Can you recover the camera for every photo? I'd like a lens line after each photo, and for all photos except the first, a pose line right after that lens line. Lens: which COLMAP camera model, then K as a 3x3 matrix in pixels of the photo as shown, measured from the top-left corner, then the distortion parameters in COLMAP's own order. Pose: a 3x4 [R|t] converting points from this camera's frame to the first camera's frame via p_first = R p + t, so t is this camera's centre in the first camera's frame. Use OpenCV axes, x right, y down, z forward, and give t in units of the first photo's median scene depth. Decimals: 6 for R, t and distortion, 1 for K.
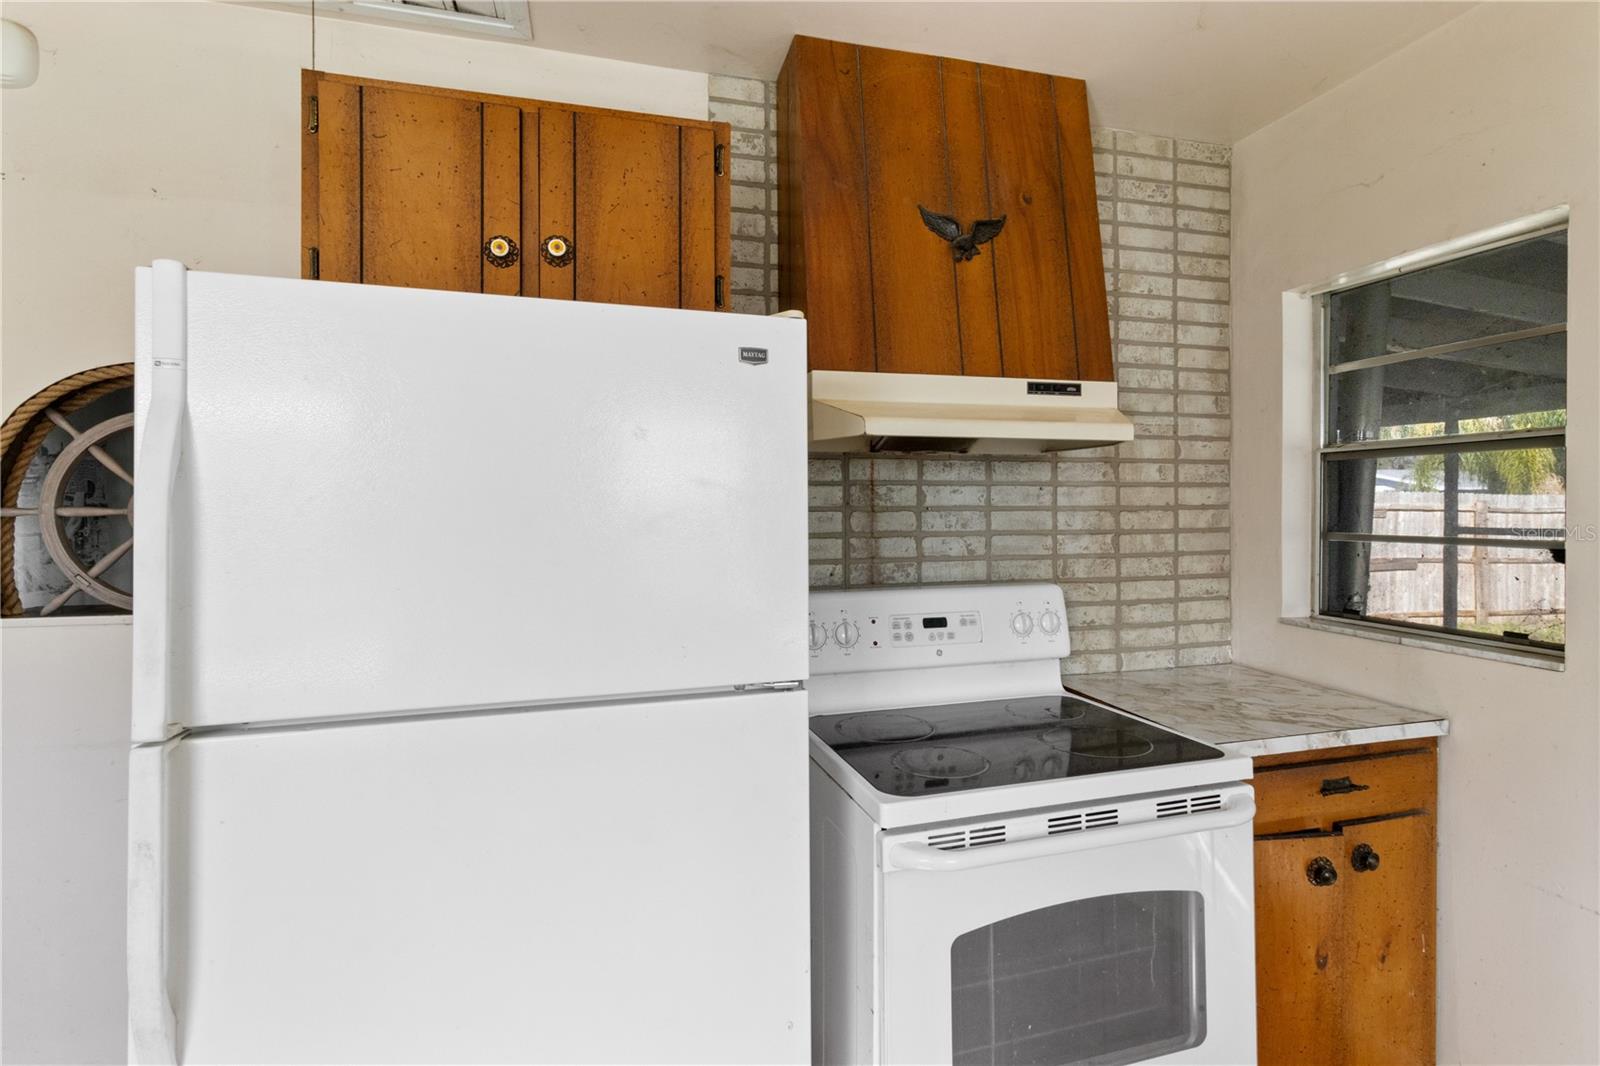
lens RADIAL K [[767.9, 0, 801.3], [0, 767.9, 499.3], [0, 0, 1]] dist [0.000340, 0.000109]
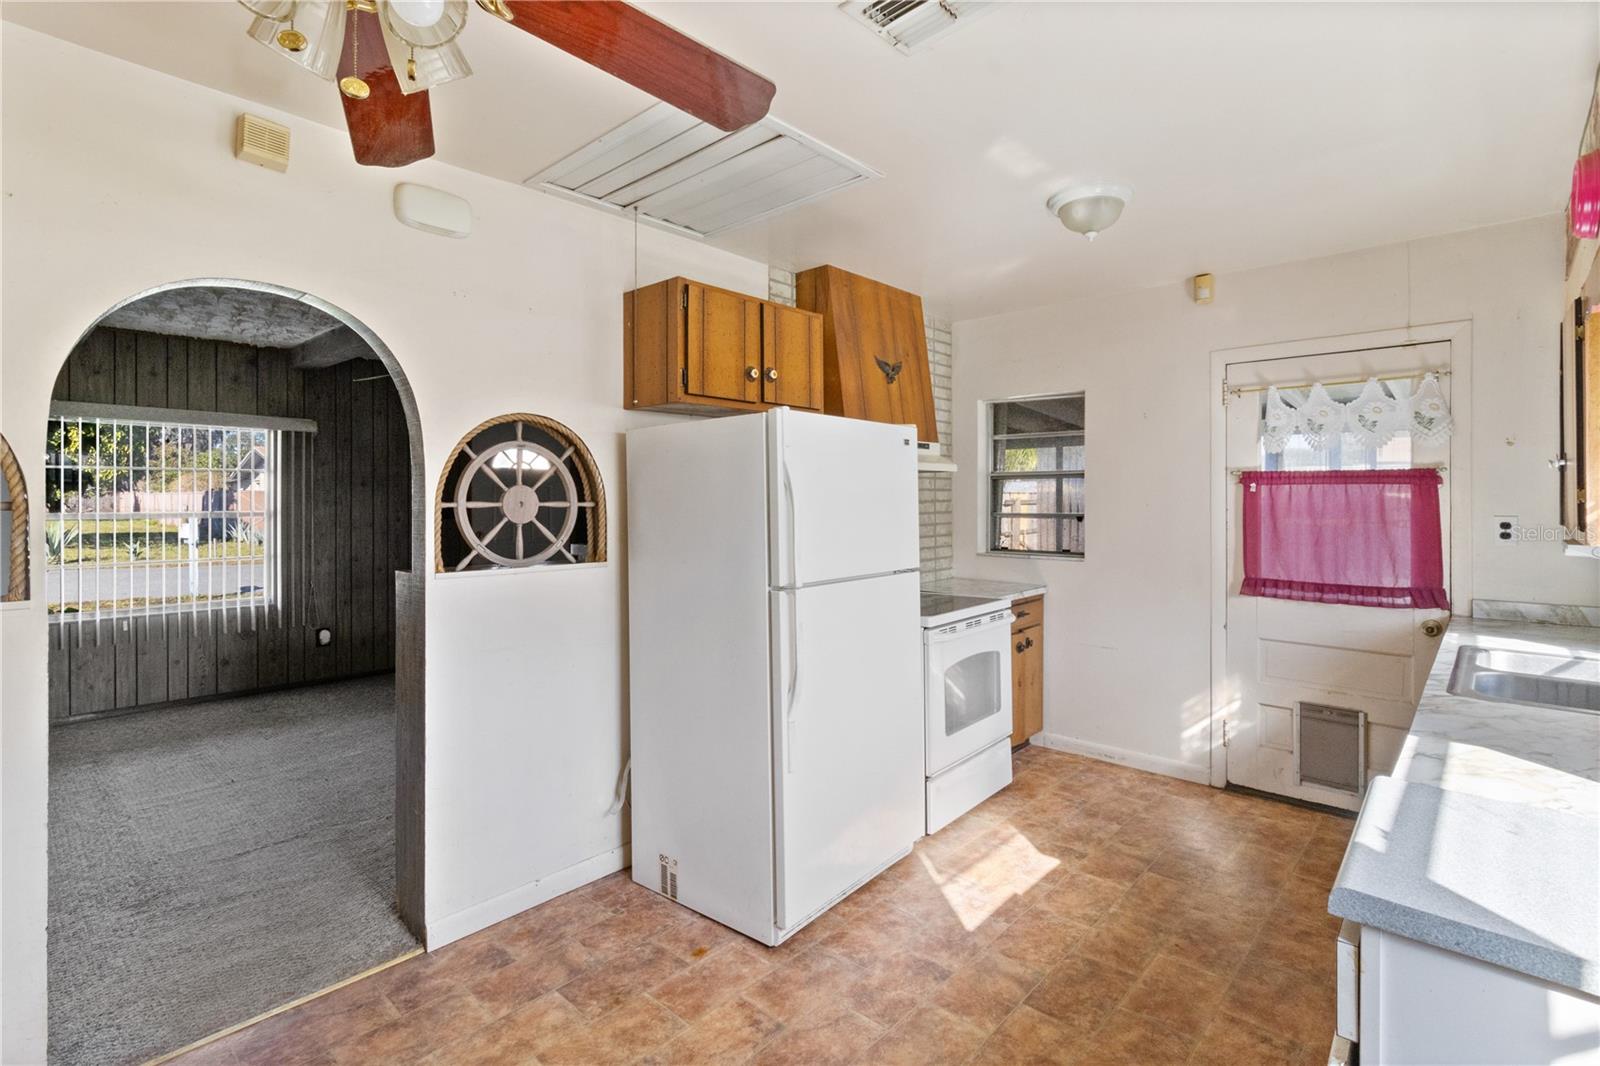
lens RADIAL K [[752.5, 0, 804.6], [0, 752.5, 499.5], [0, 0, 1]] dist [0.001594, -0.000012]
pose [[0.840799, -0.003630, 0.541335, -1.049885], [0.002884, 0.999993, 0.002227, 0.000719], [-0.541339, -0.000311, 0.840804, -0.572893]]
